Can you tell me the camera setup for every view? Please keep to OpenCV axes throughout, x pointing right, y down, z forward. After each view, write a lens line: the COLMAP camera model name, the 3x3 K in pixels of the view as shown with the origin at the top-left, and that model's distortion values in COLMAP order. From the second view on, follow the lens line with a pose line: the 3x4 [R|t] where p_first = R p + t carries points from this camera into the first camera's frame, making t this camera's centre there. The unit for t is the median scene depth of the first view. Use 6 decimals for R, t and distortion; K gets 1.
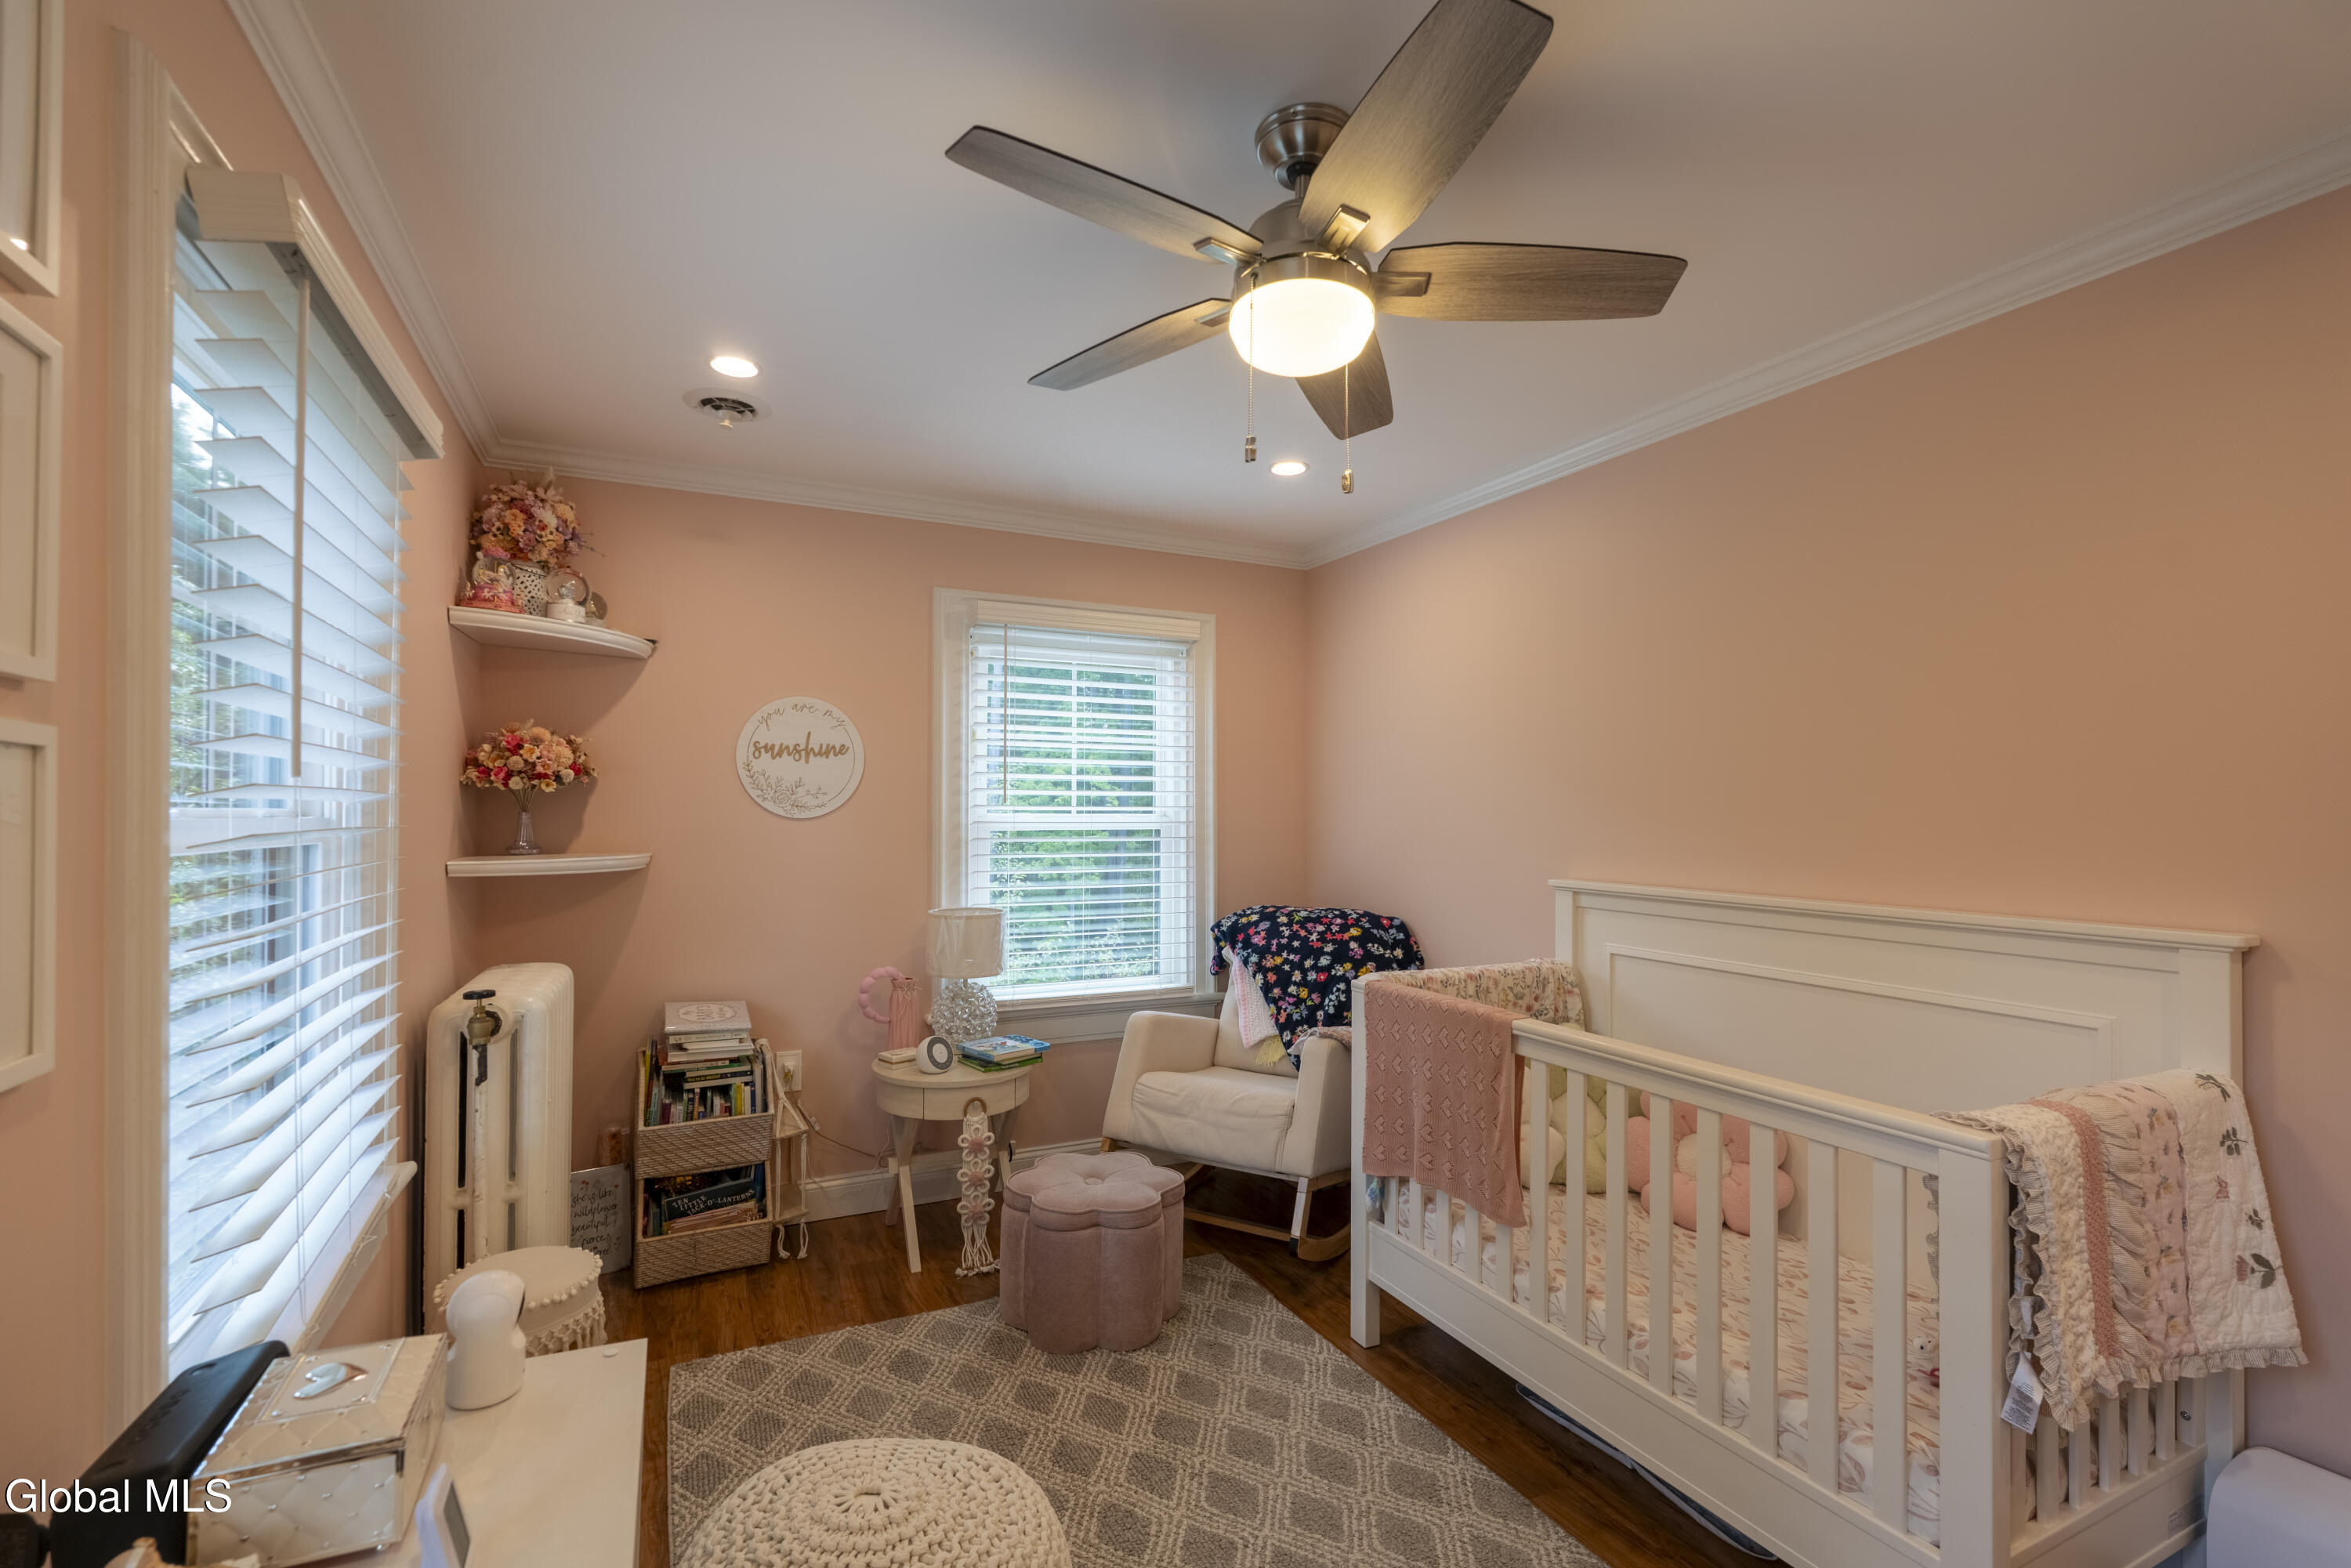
lens RADIAL K [[1028.2, 0, 1172.1], [0, 1028.2, 793.8], [0, 0, 1]] dist [-0.003839, -0.000010]
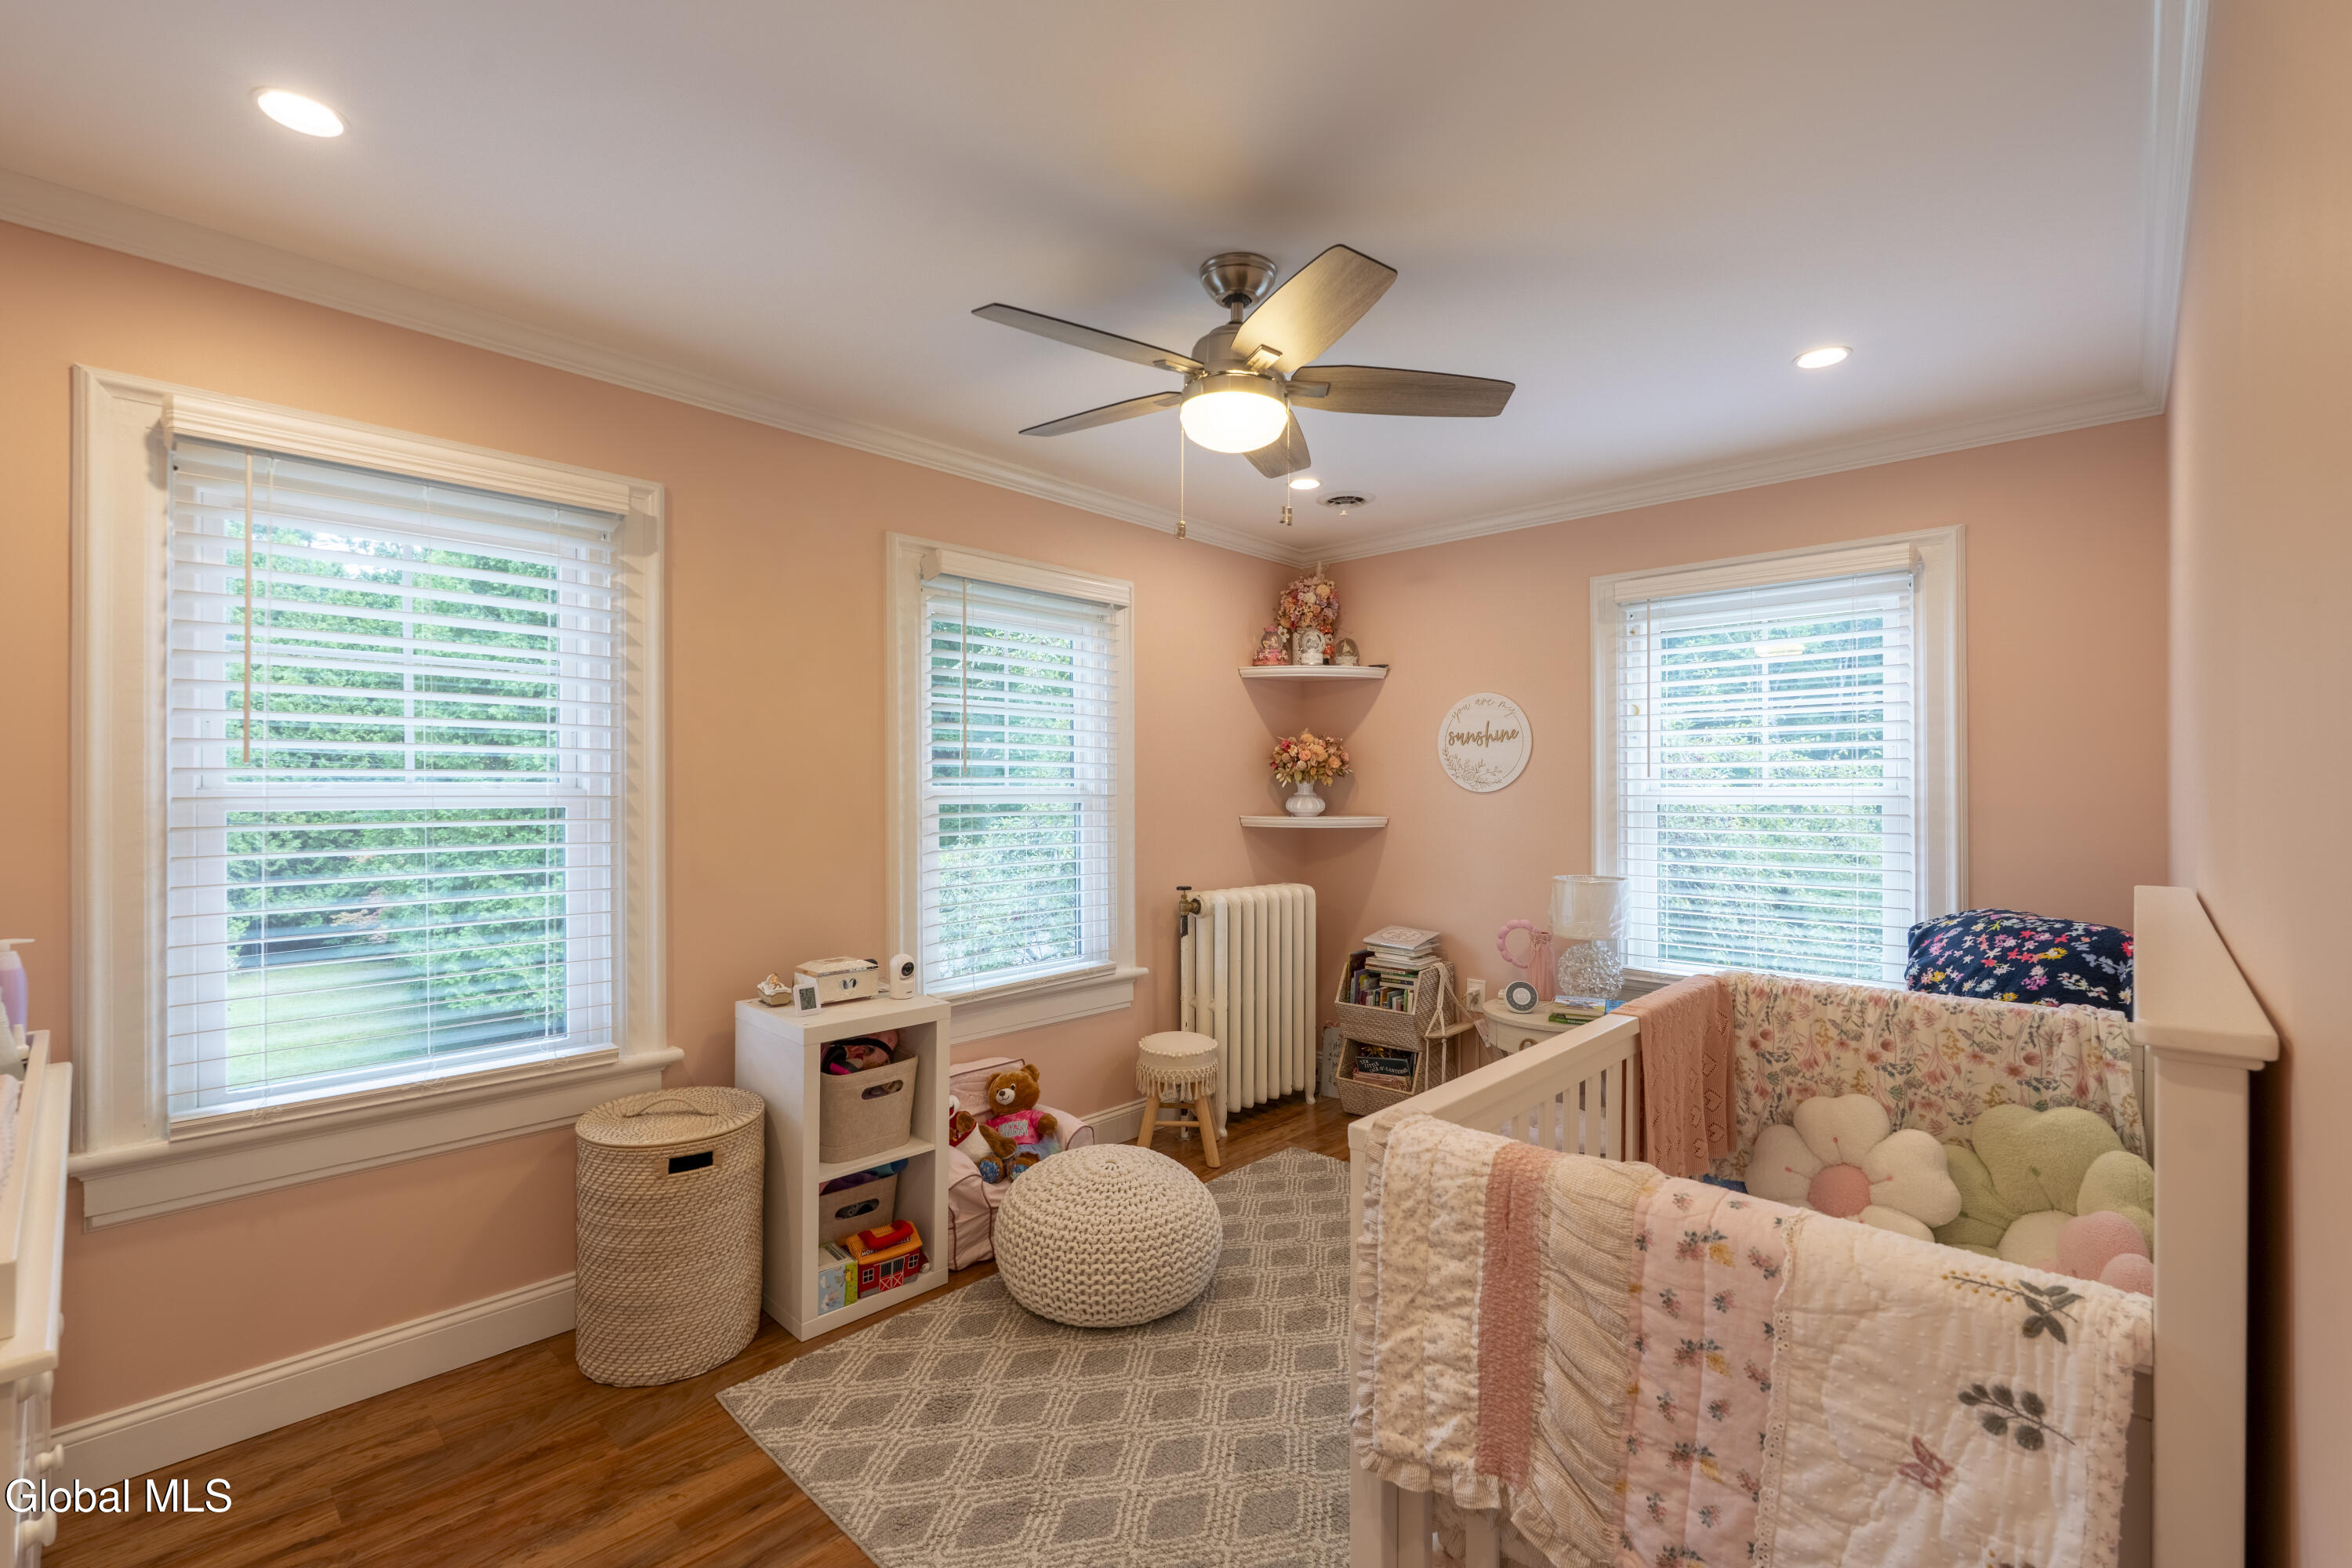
lens RADIAL K [[1028.7, 0, 1177.9], [0, 1028.7, 789.5], [0, 0, 1]] dist [-0.003839, -0.000010]
pose [[0.360155, -0.006096, -0.932872, 0.665871], [0.017244, 0.999851, 0.000124, 0.014631], [0.932733, -0.016131, 0.360207, 0.220485]]
